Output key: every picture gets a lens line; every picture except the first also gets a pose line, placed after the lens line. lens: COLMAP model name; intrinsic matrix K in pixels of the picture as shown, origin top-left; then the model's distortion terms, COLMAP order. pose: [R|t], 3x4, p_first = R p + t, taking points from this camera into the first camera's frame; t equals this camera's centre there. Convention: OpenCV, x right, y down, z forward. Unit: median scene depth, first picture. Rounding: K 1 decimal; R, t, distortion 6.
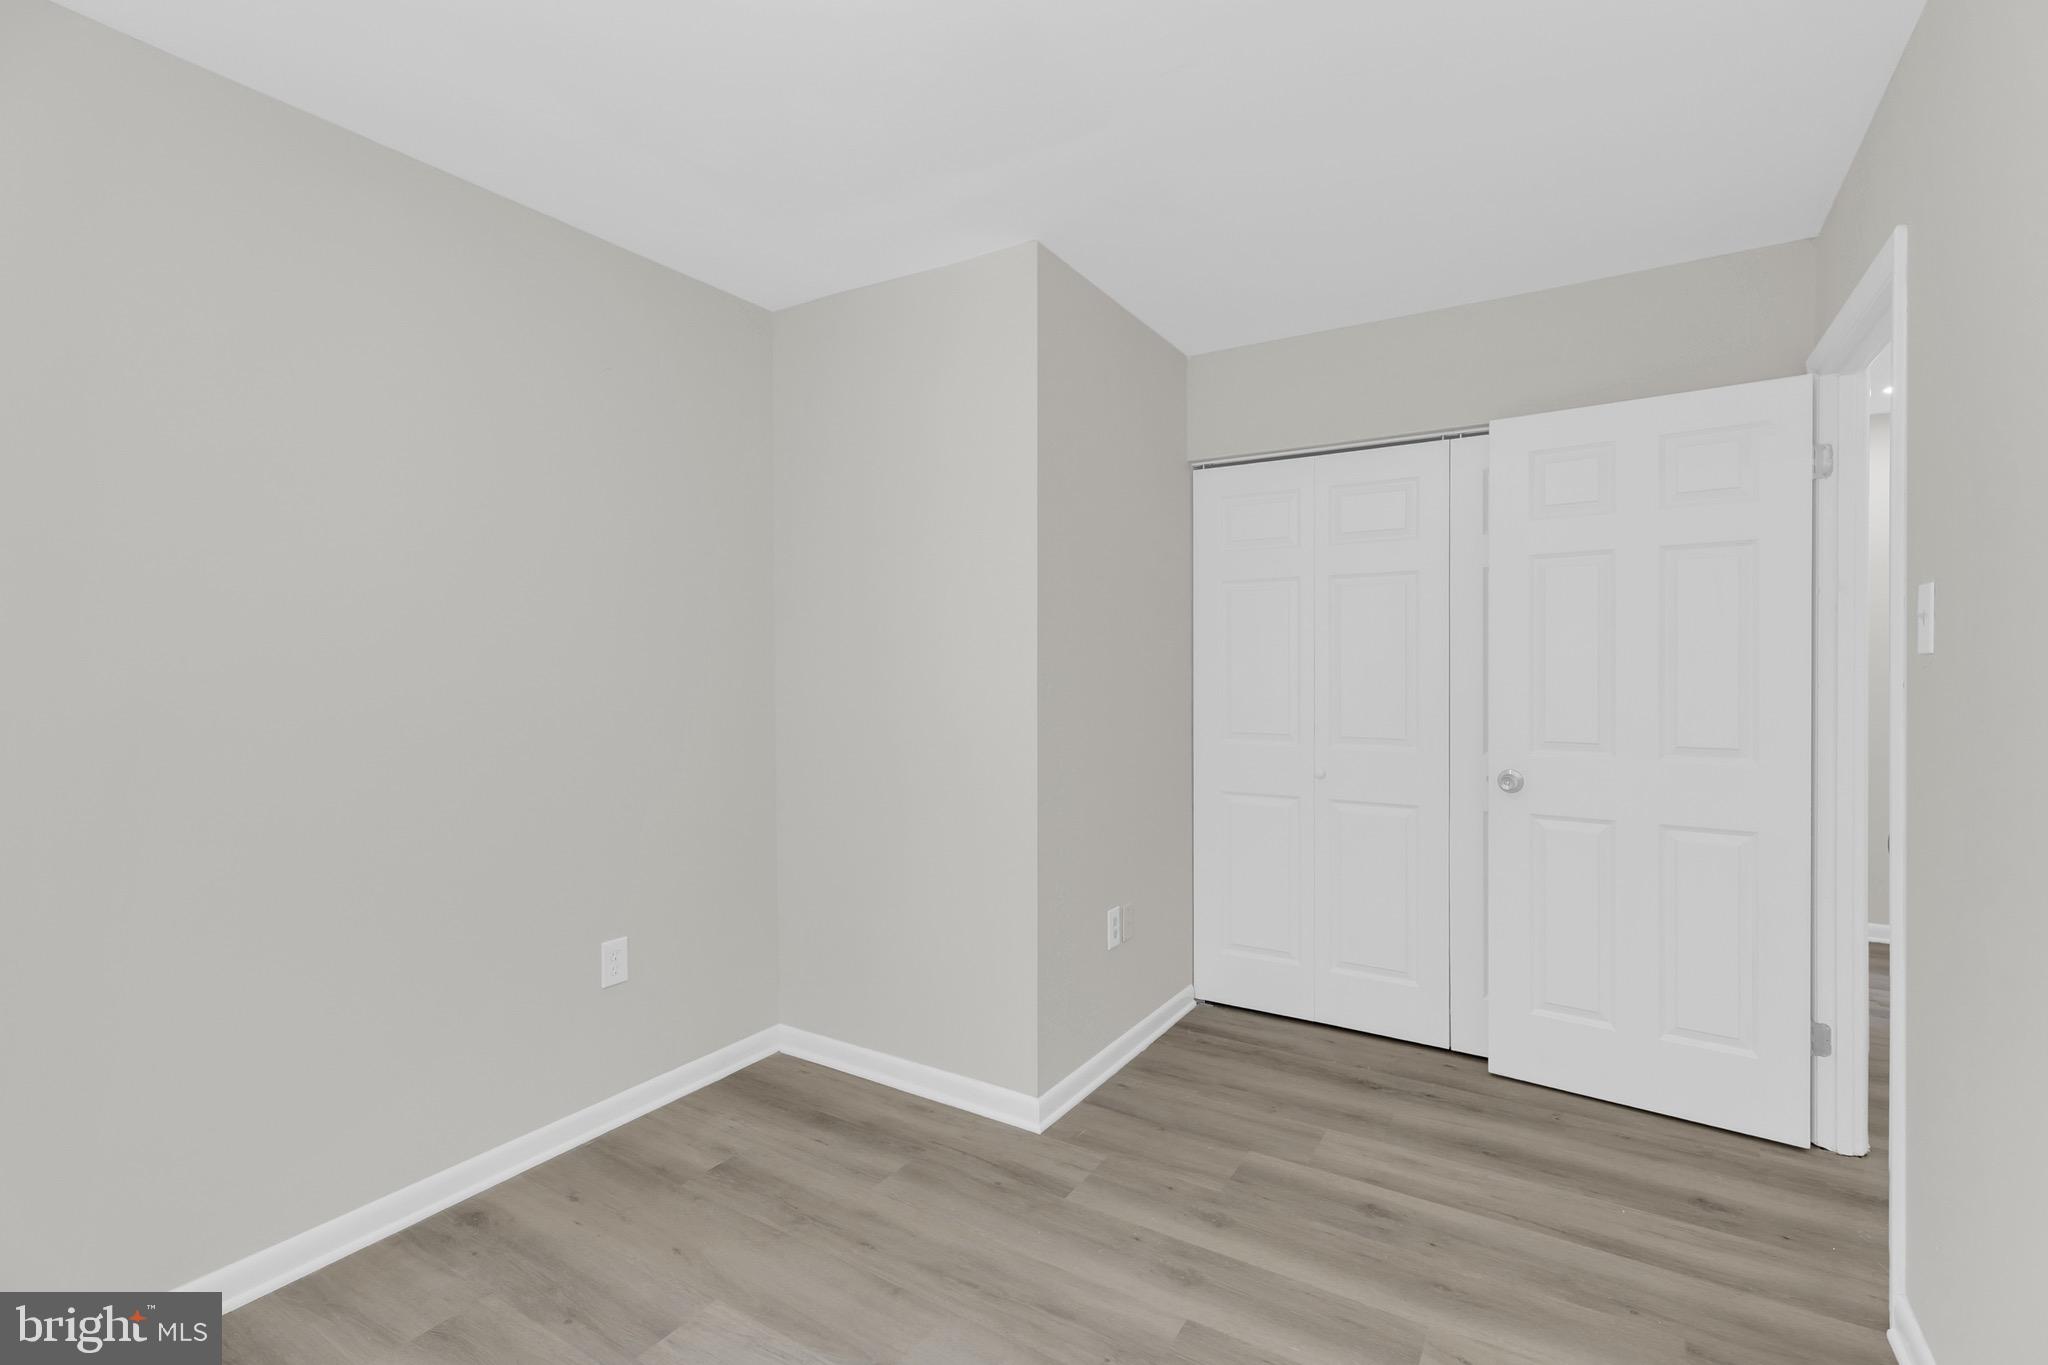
lens RADIAL K [[930.6, 0, 1029.8], [0, 930.6, 676.9], [0, 0, 1]] dist [-0.000946, -0.000334]
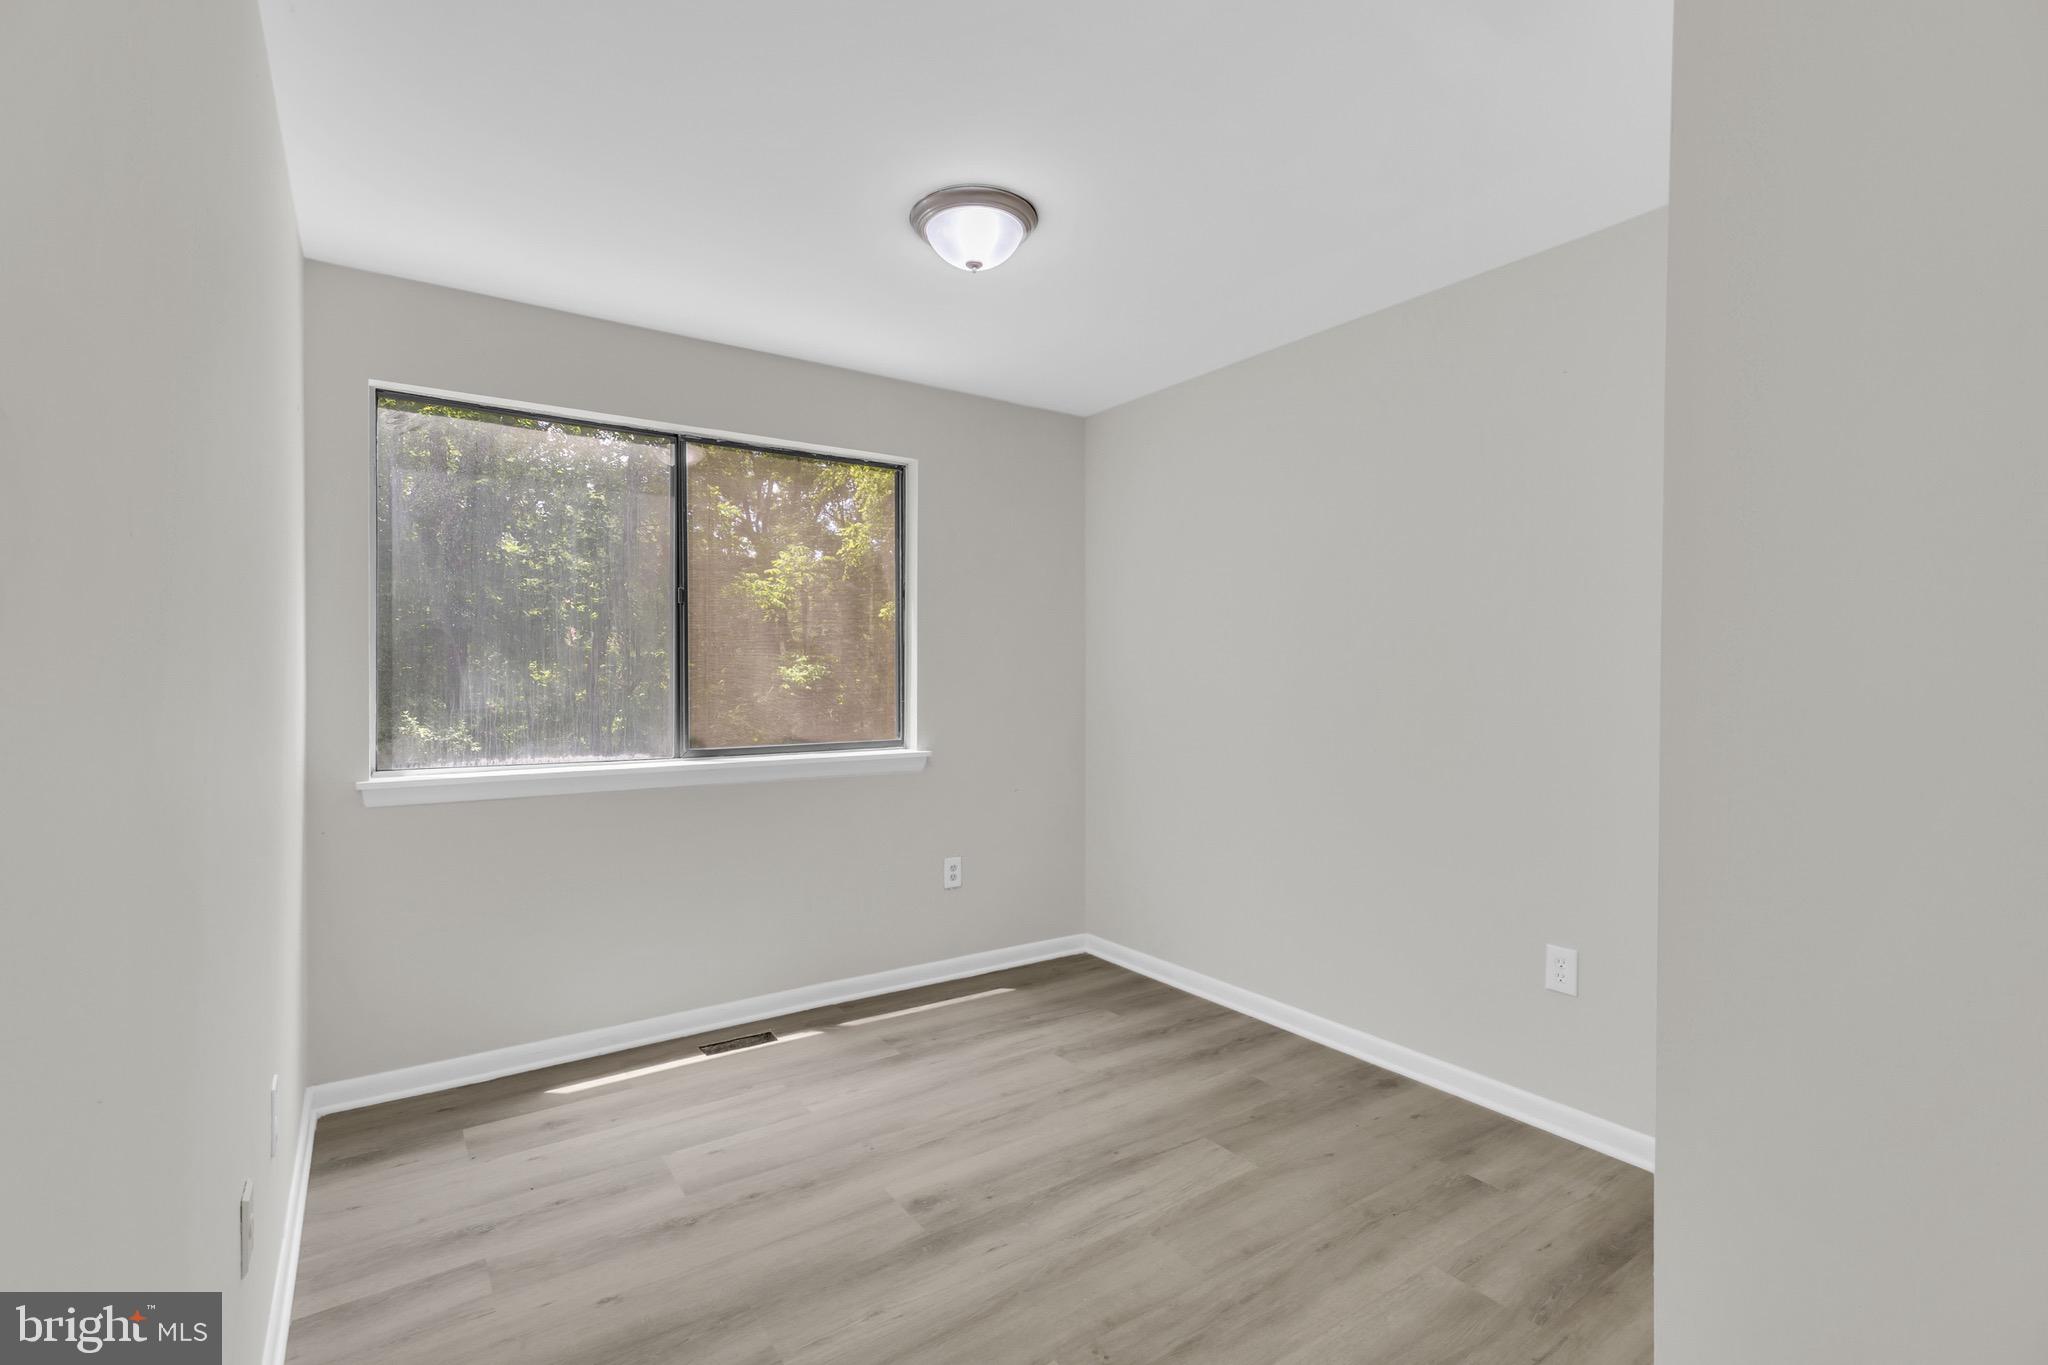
lens RADIAL K [[930.6, 0, 1027.1], [0, 930.6, 679.9], [0, 0, 1]] dist [-0.000946, -0.000334]
pose [[-0.395335, 0.009662, -0.918486, 0.841285], [-0.010877, 0.999825, 0.015200, -0.013382], [0.918473, 0.015999, -0.395160, 1.058504]]
